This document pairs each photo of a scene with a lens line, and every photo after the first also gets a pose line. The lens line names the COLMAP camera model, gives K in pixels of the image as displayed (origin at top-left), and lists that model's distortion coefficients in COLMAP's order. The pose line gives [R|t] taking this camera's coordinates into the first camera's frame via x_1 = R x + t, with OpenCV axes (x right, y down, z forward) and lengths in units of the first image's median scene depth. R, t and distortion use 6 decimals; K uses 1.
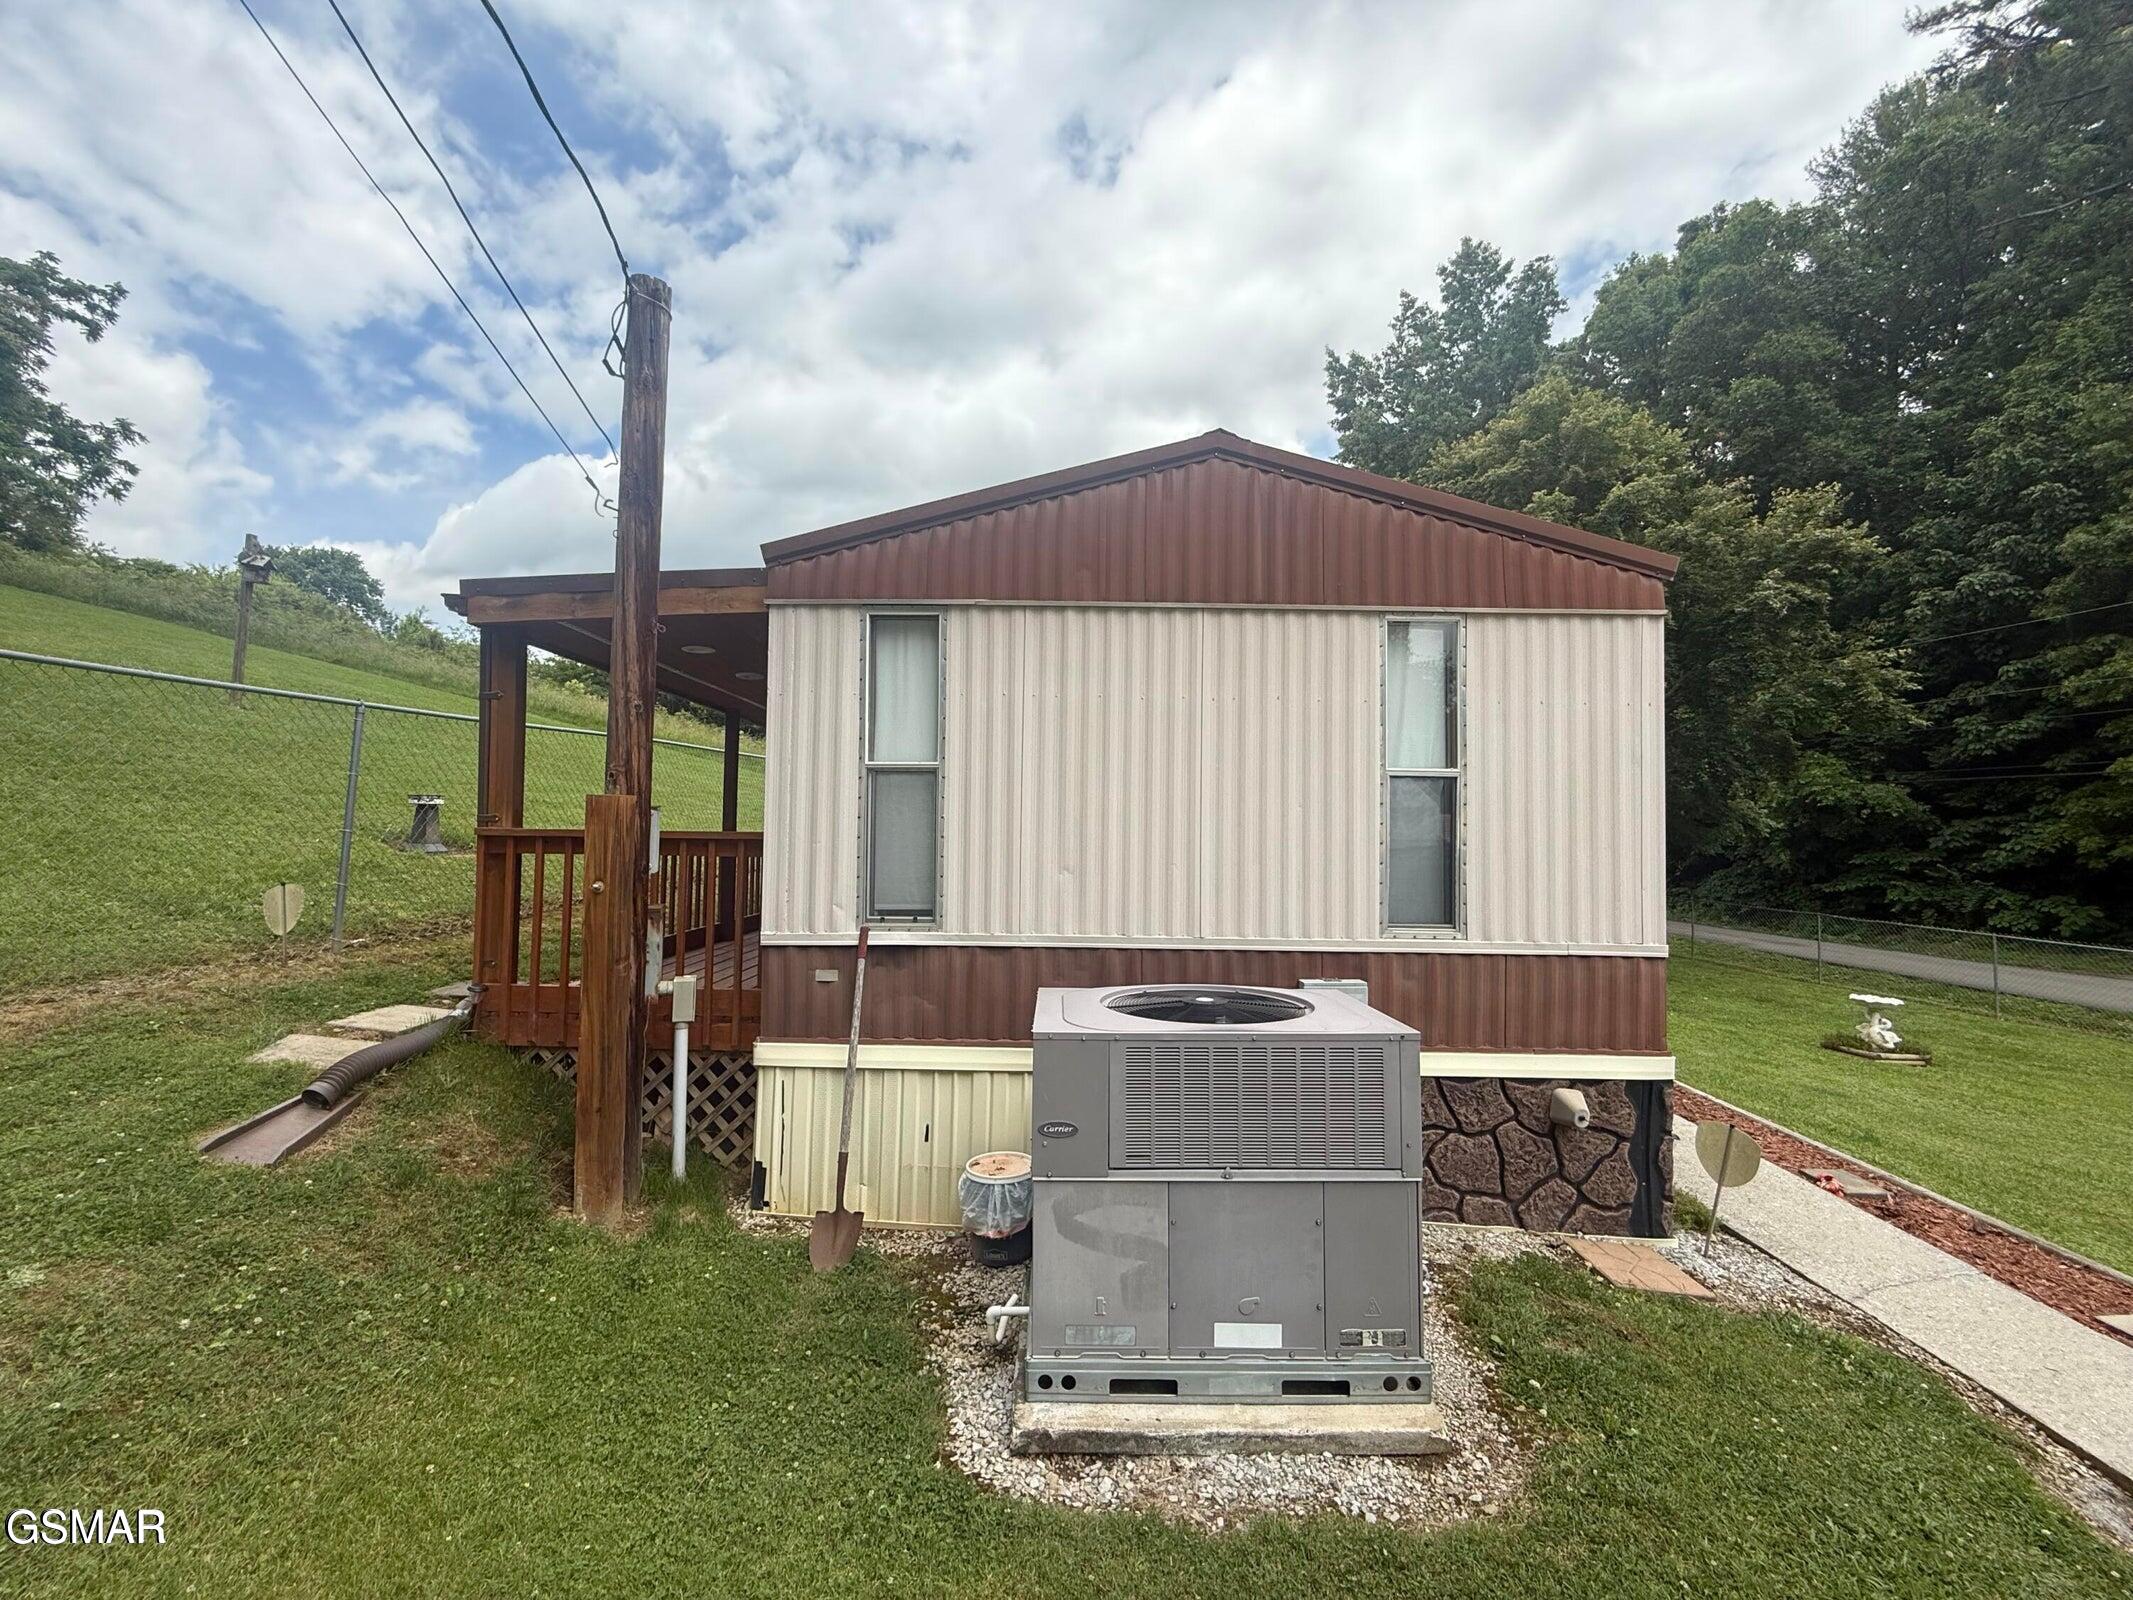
lens RADIAL K [[863.9, 0, 1066.5], [0, 863.9, 800.0], [0, 0, 1]] dist [0.001099, 0.000173]
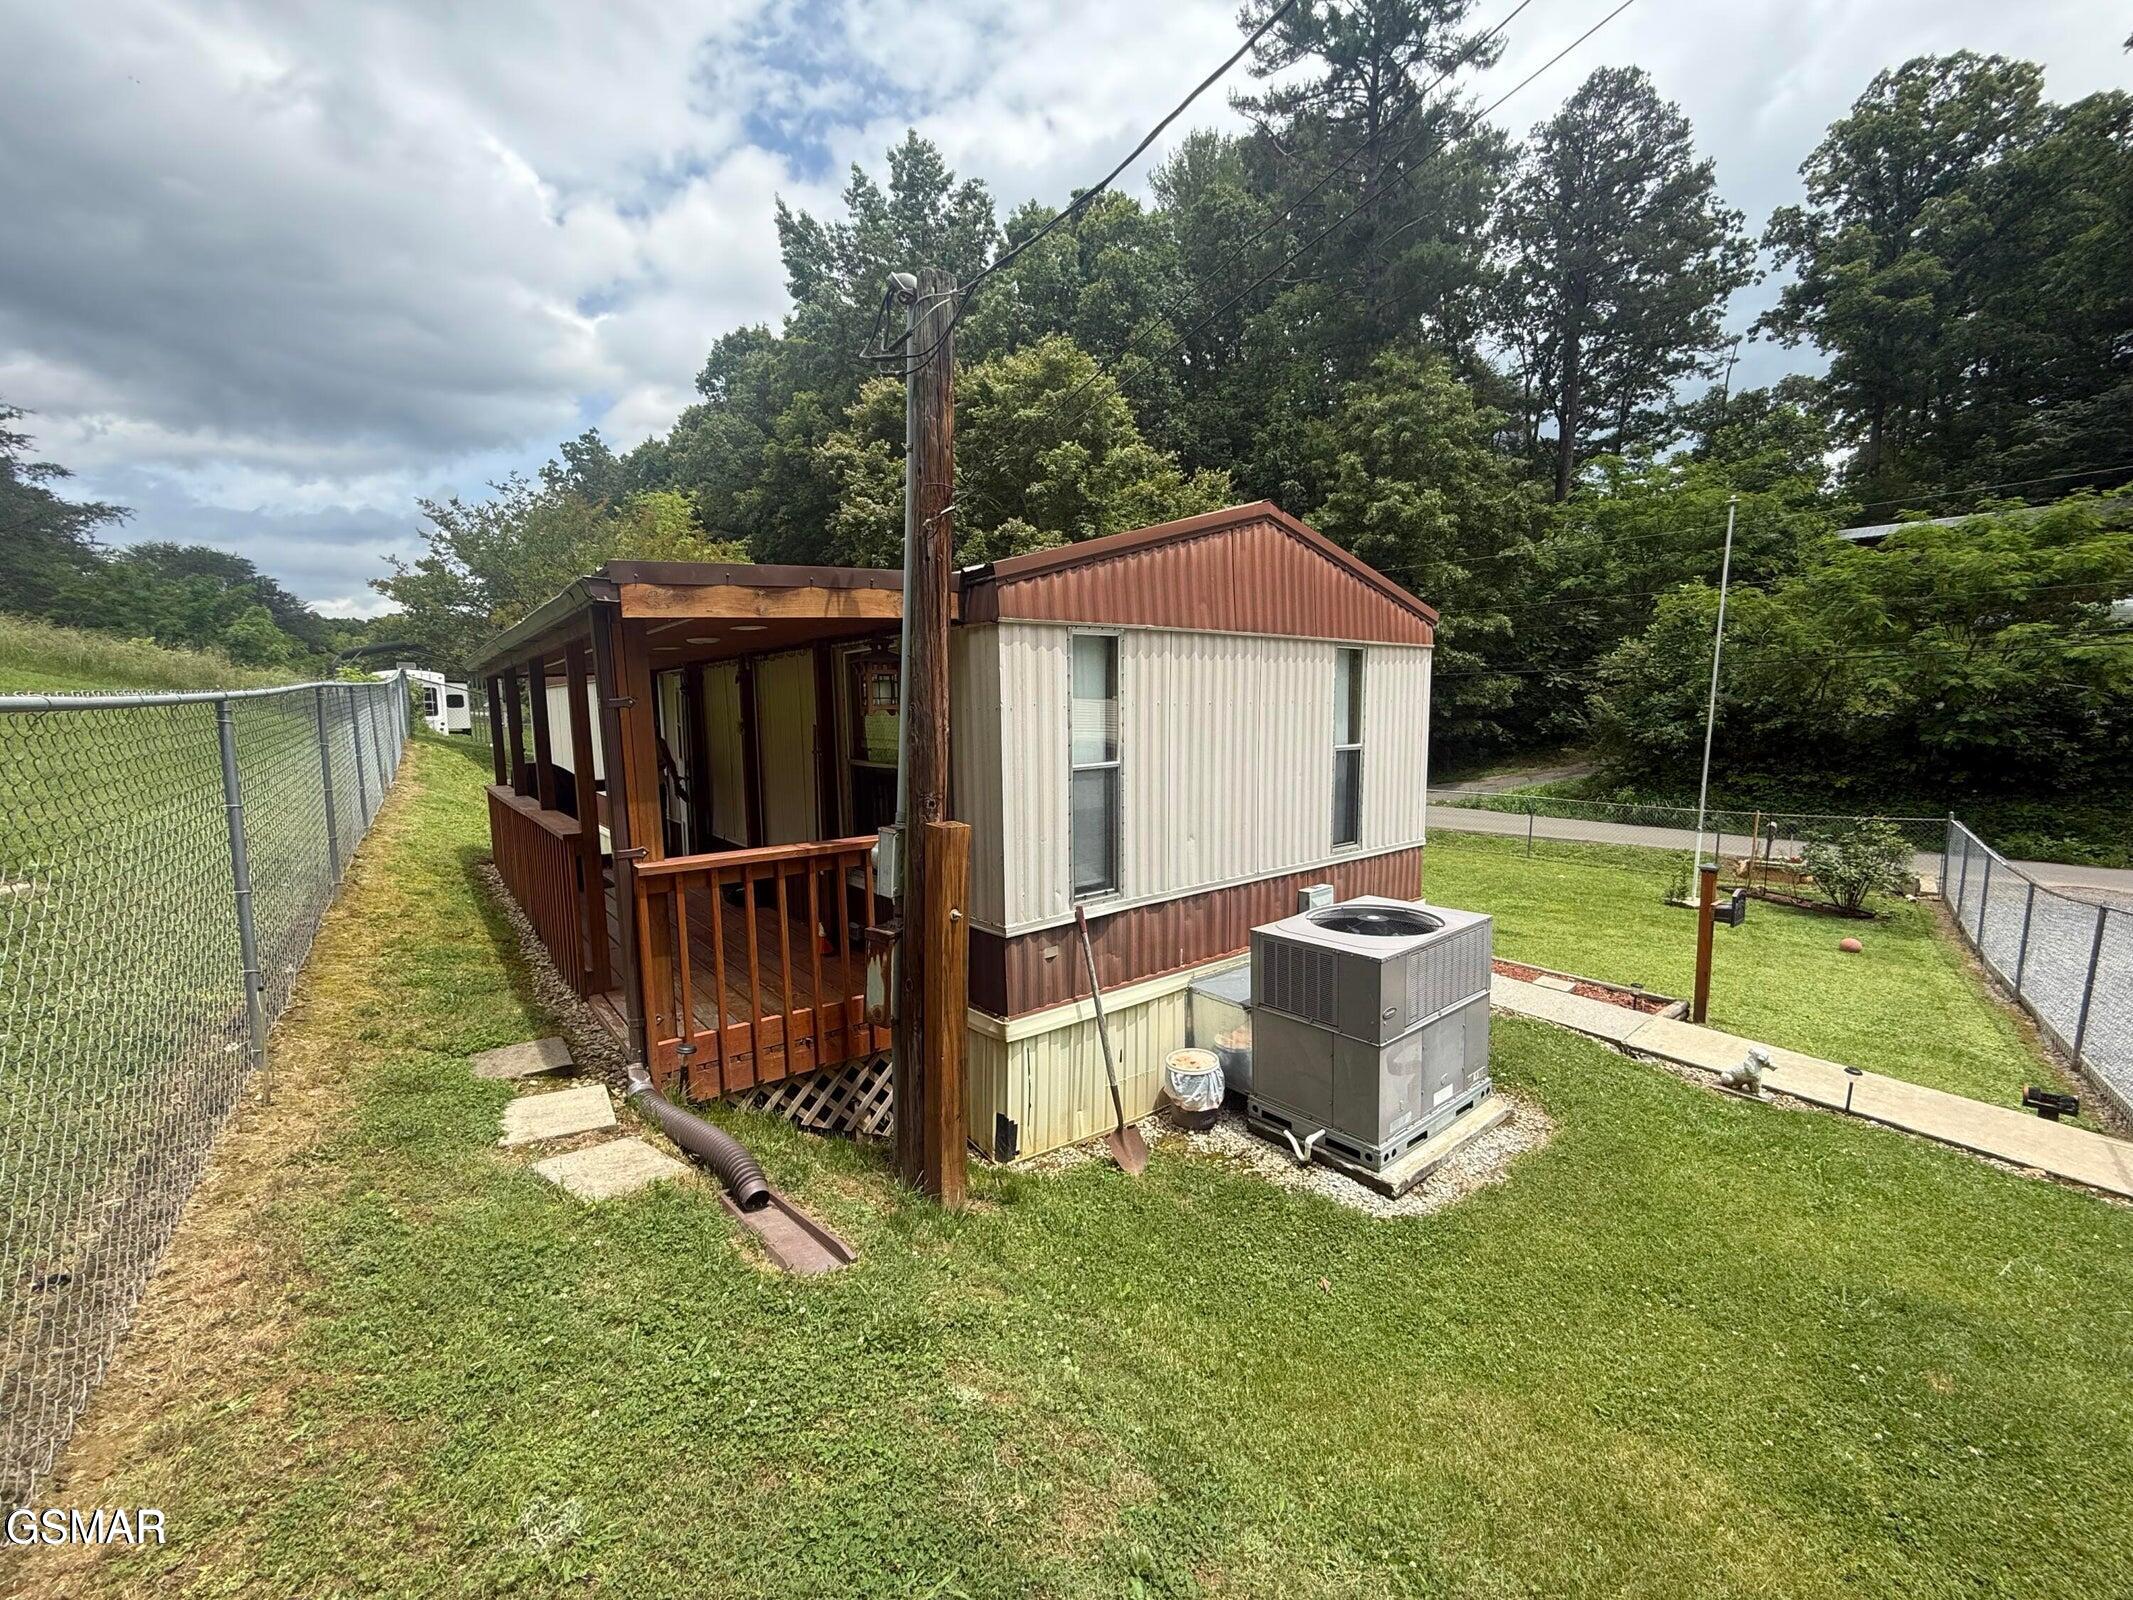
lens RADIAL K [[863.9, 0, 1066.5], [0, 863.9, 800.0], [0, 0, 1]] dist [0.001099, 0.000173]
pose [[0.768856, -0.093868, 0.632495, -0.928182], [-0.001885, 0.988829, 0.149042, -0.163310], [-0.639419, -0.115784, 0.760090, 0.123783]]
